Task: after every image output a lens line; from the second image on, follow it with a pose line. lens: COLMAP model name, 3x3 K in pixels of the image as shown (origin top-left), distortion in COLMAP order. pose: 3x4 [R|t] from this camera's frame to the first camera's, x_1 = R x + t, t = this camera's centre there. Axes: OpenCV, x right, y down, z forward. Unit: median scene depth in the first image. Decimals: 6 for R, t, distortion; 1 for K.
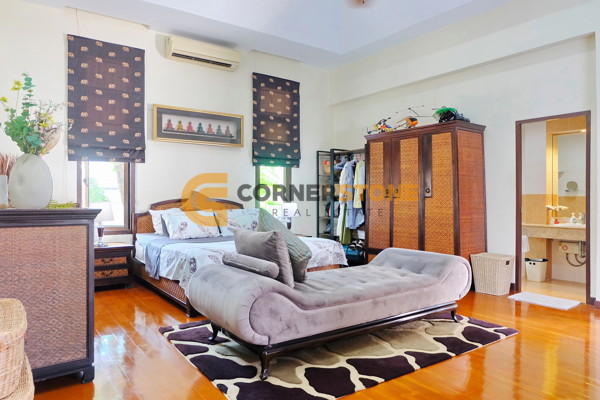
lens RADIAL K [[411.2, 0, 301.3], [0, 411.2, 194.7], [0, 0, 1]] dist [-0.058364, 0.053375]
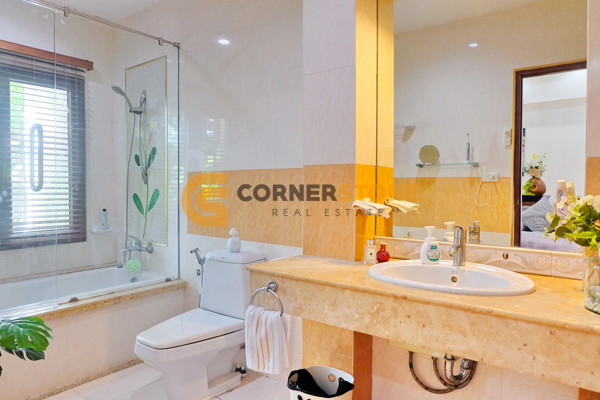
lens RADIAL K [[411.2, 0, 301.3], [0, 411.2, 194.7], [0, 0, 1]] dist [-0.058364, 0.053375]
pose [[0.959308, -0.007042, 0.282275, 0.466198], [-0.002506, 0.999437, 0.033450, 0.011227], [-0.282352, -0.032796, 0.958750, 0.695349]]
